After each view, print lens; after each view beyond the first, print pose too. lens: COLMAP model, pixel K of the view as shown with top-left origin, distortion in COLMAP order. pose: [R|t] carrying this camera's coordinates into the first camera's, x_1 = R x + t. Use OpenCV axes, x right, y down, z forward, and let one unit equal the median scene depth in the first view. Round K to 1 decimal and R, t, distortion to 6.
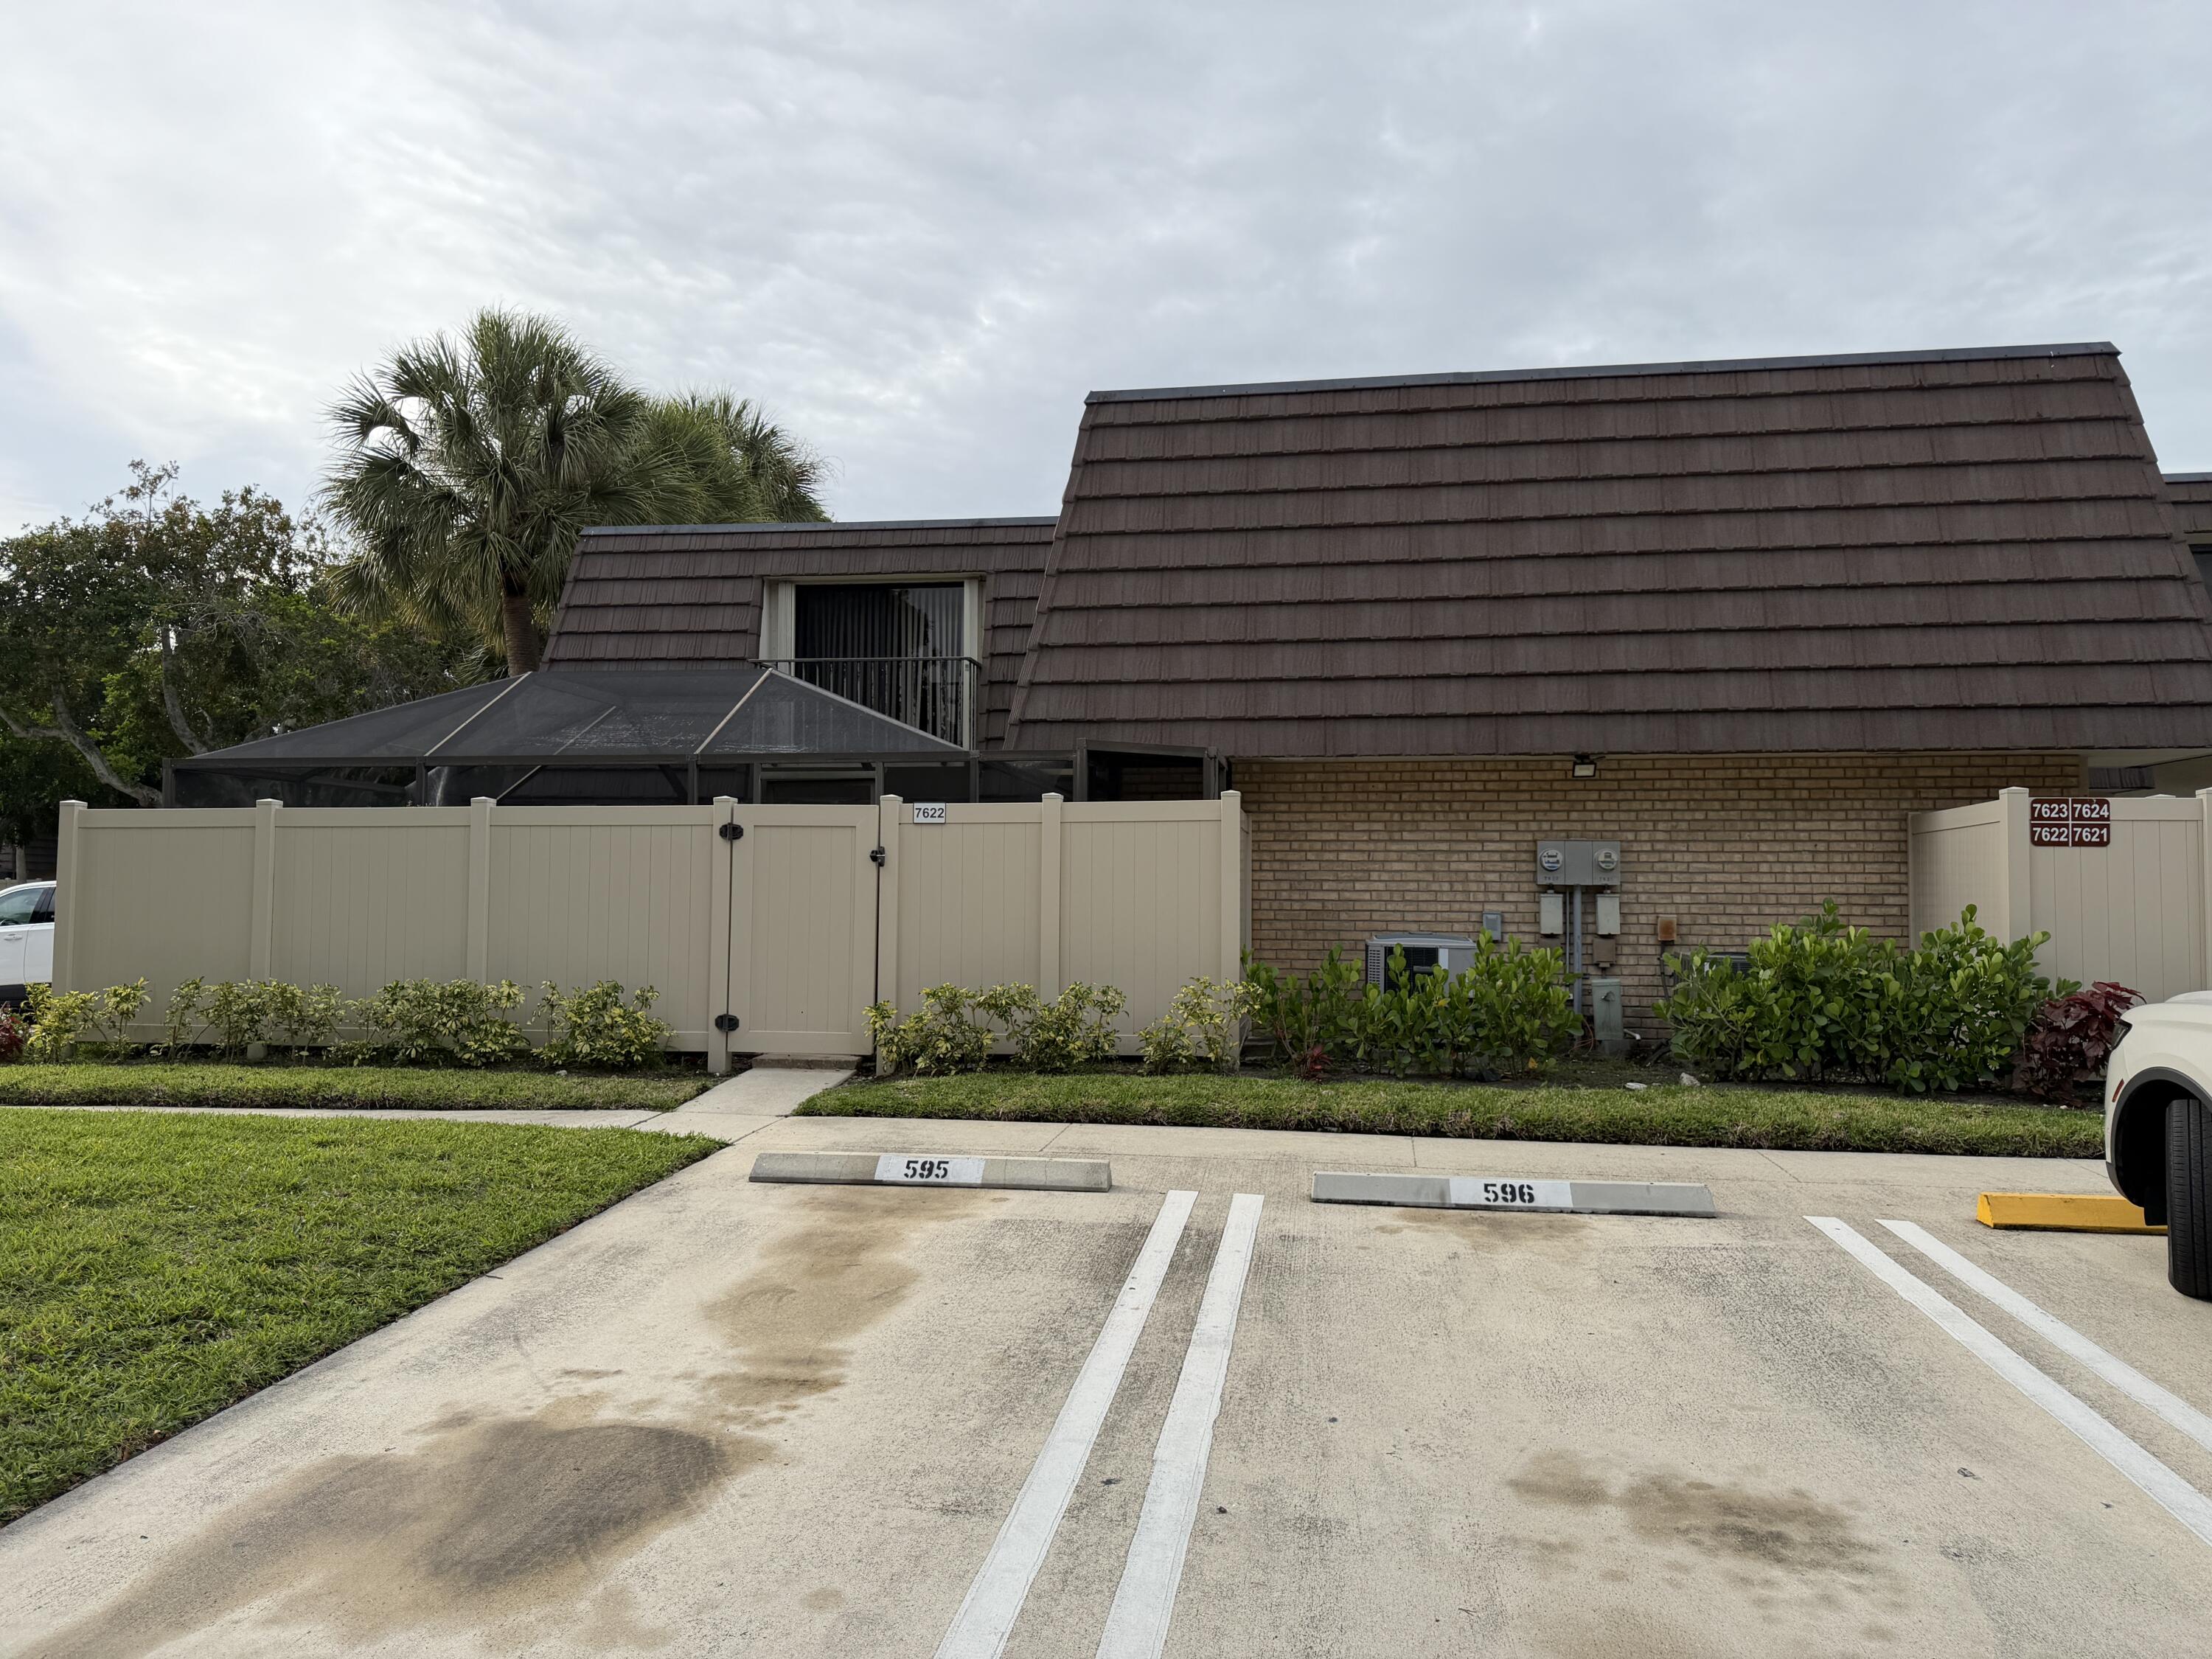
lens RADIAL K [[1564.5, 0, 1096.0], [0, 1564.5, 826.6], [0, 0, 1]] dist [0.037029, -0.041879]
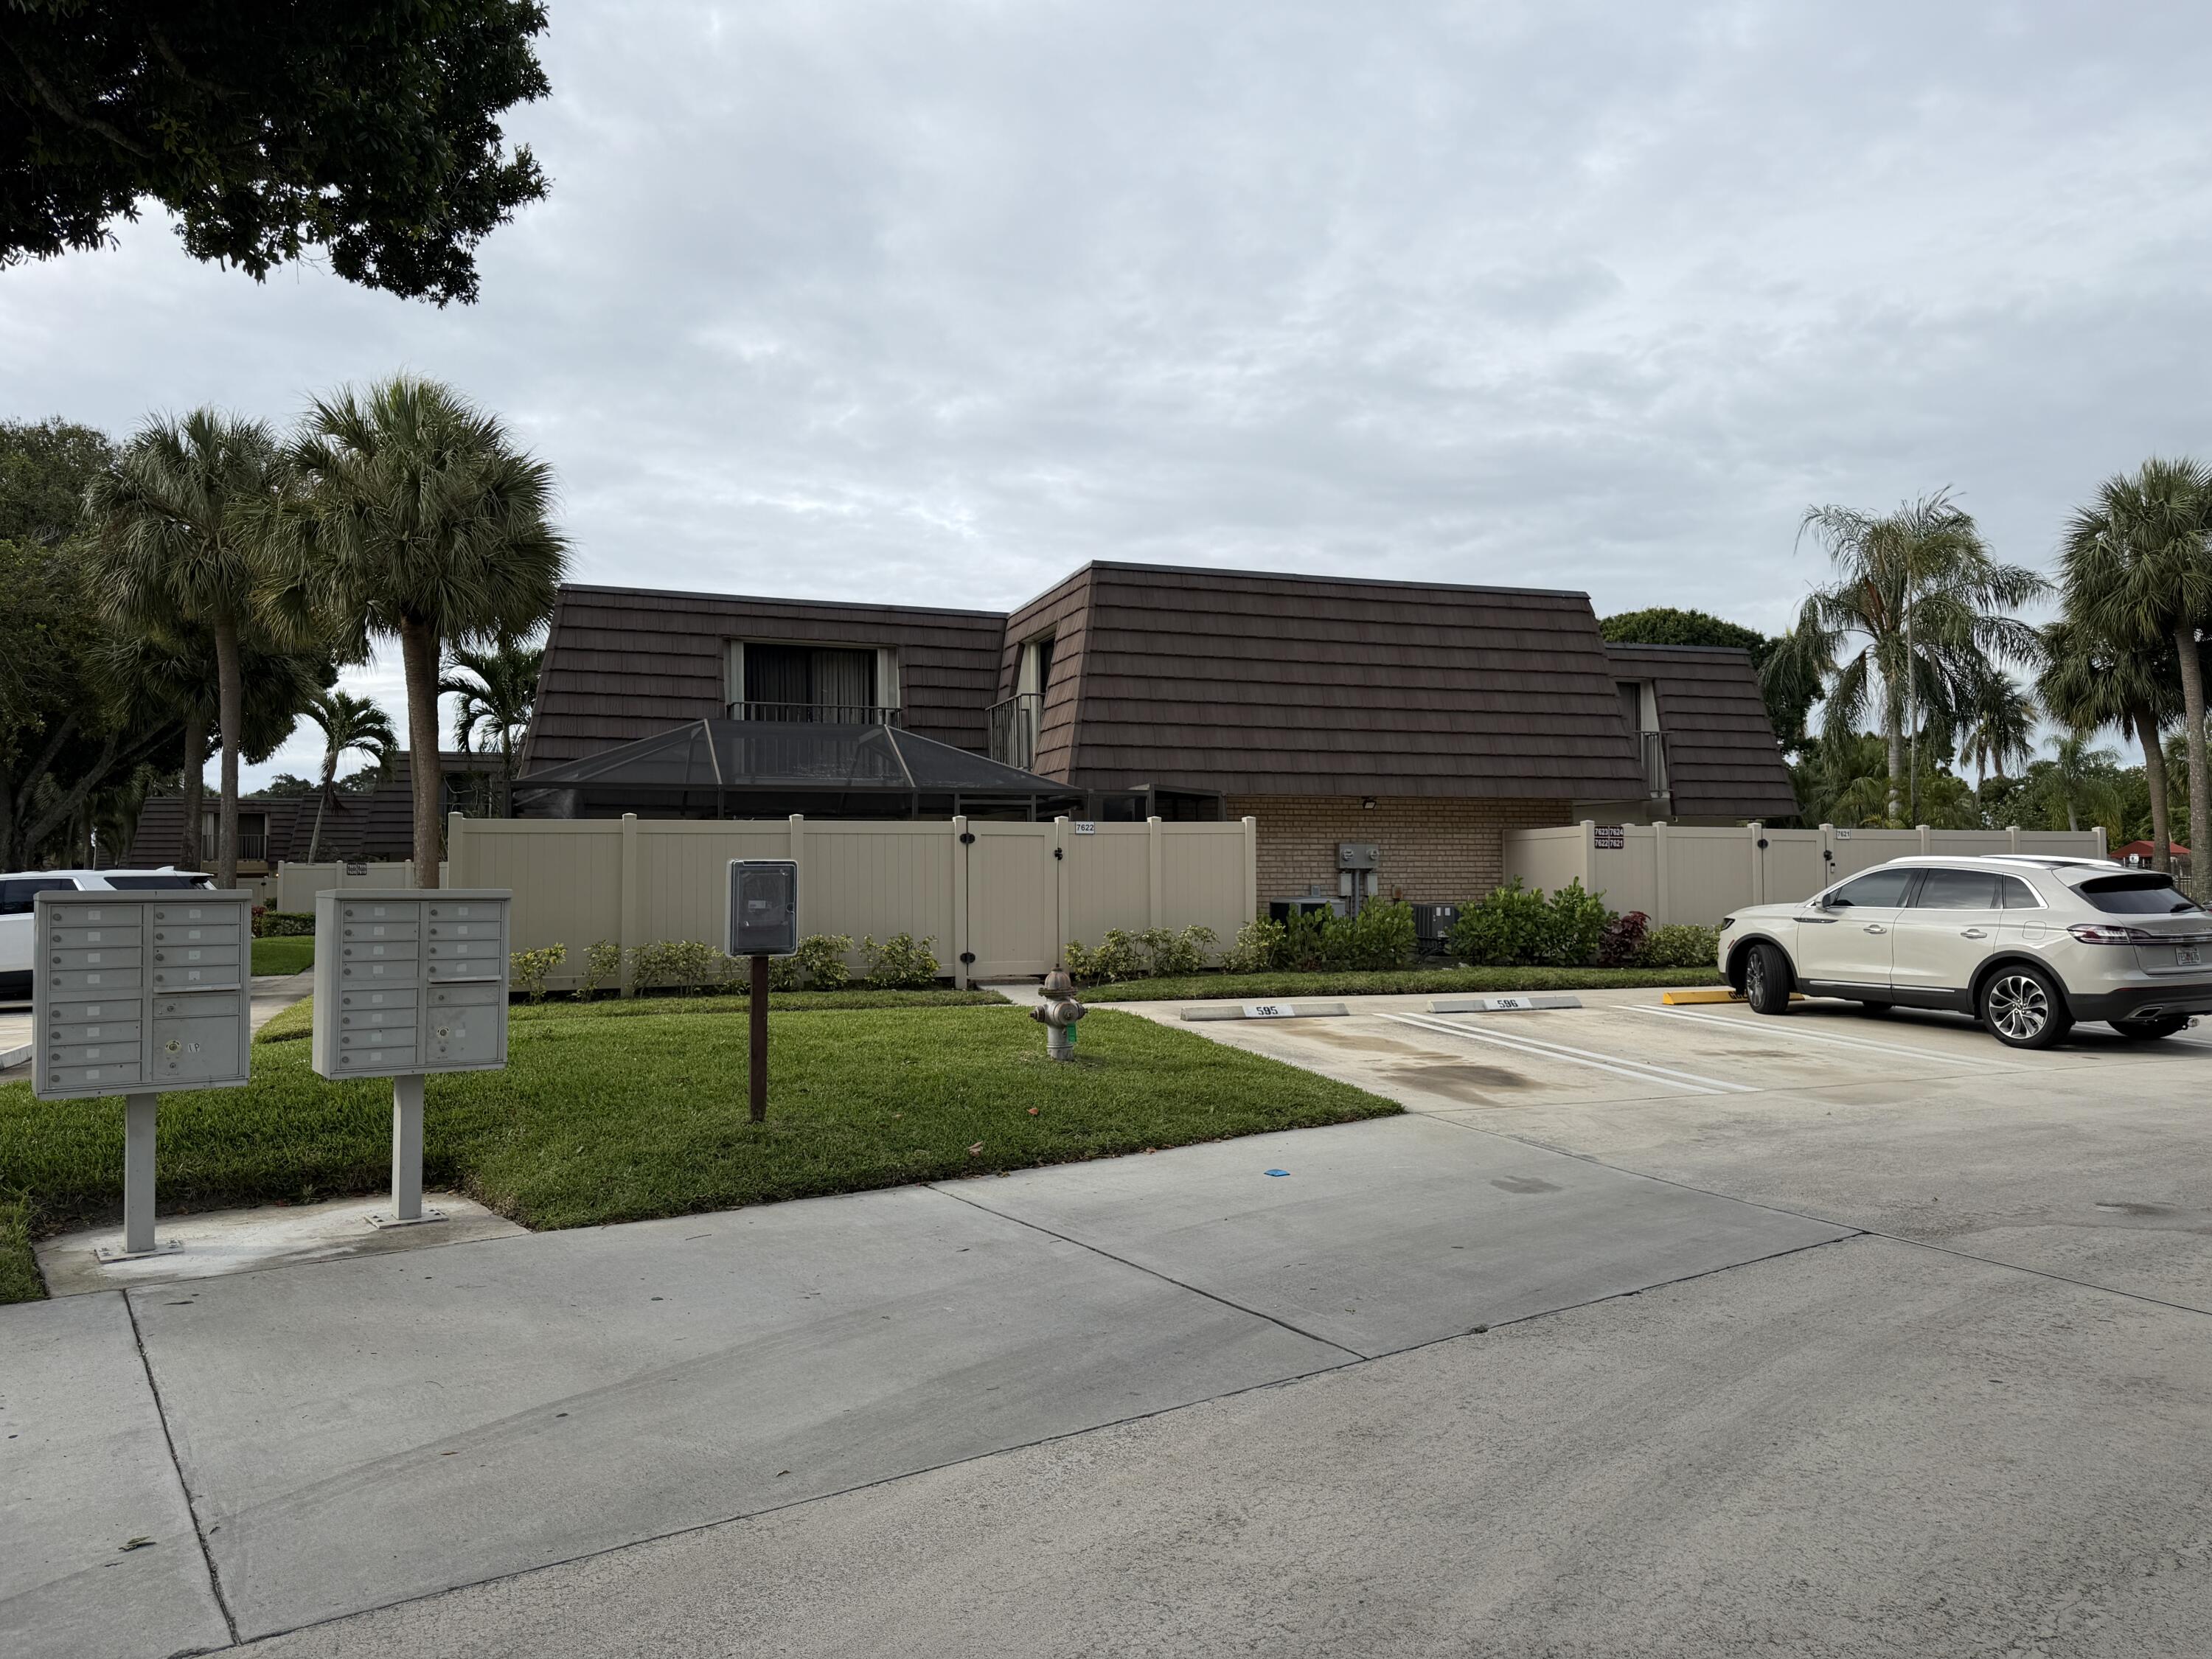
lens RADIAL K [[1553.2, 0, 1122.8], [0, 1553.2, 838.7], [0, 0, 1]] dist [0.027989, -0.018650]
pose [[0.867756, 0.003258, 0.496980, -0.805381], [-0.011443, 0.999844, 0.013426, -0.017599], [-0.496858, -0.017337, 0.867658, -0.406576]]
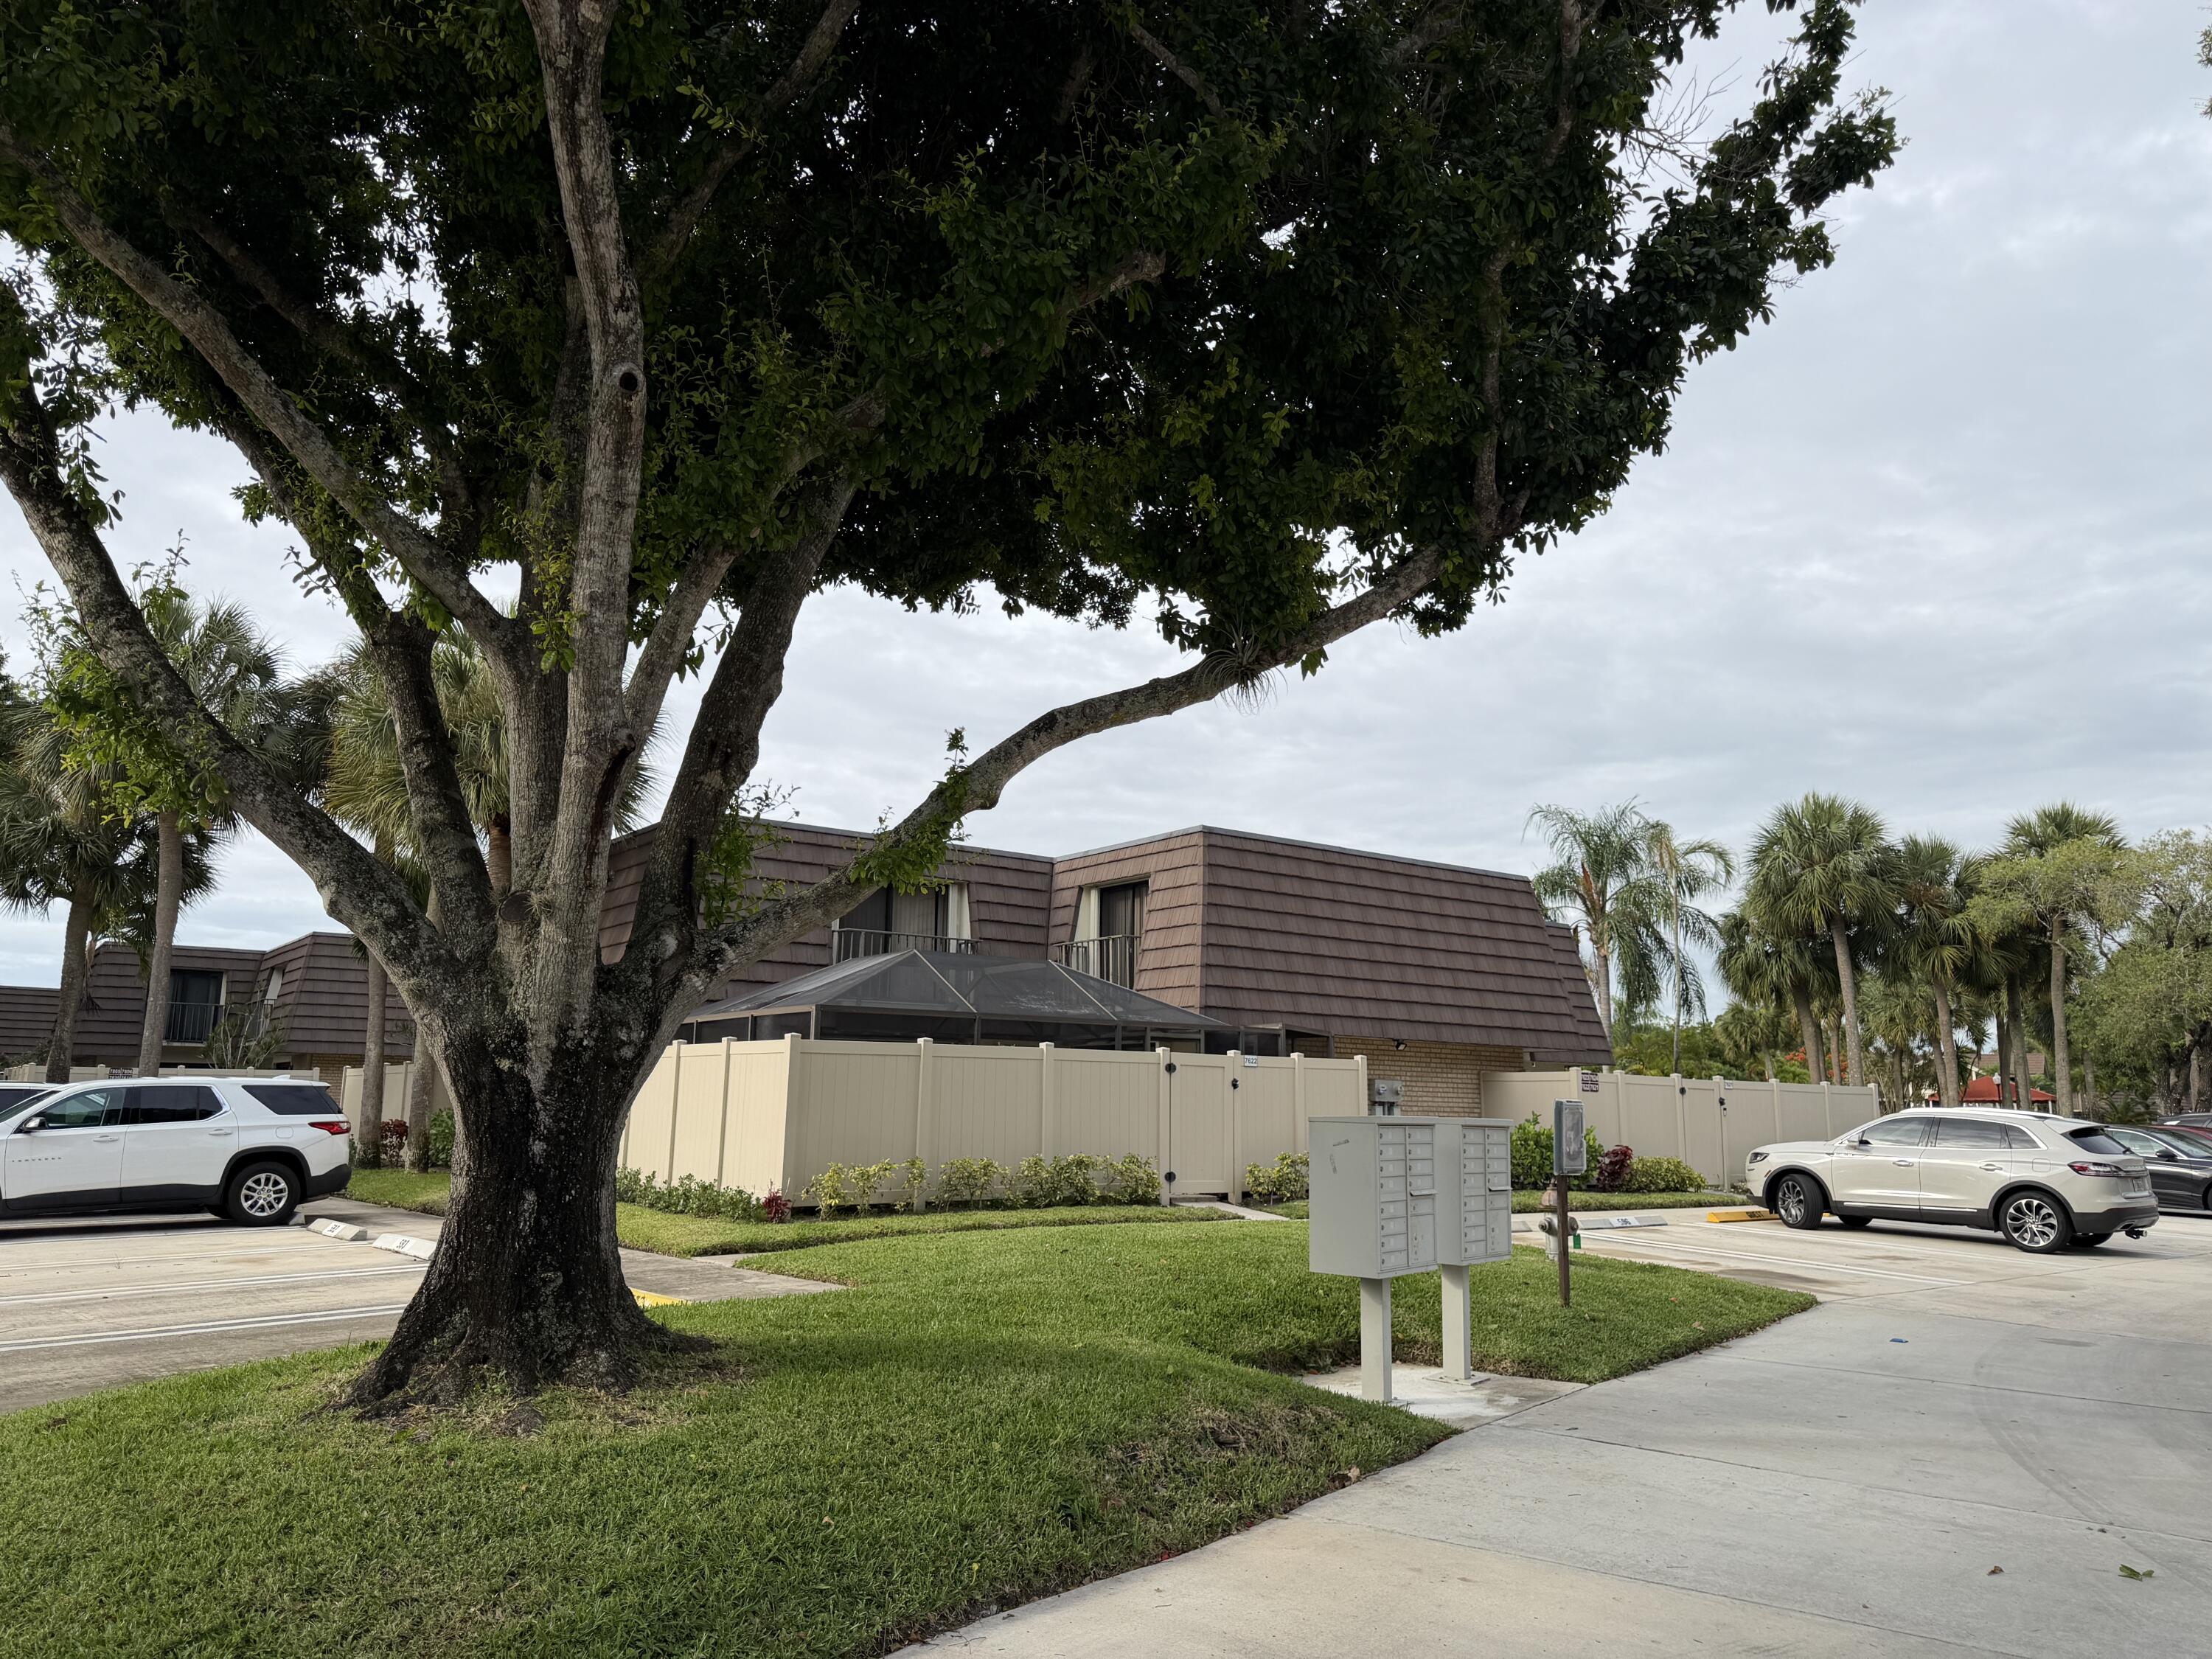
lens RADIAL K [[1537.7, 0, 1115.1], [0, 1537.7, 809.9], [0, 0, 1]] dist [0.029485, -0.021193]
pose [[0.685209, 0.145281, 0.713710, -1.442041], [-0.045171, 0.986495, -0.157442, -0.006989], [-0.726944, 0.075641, 0.682518, -0.159318]]
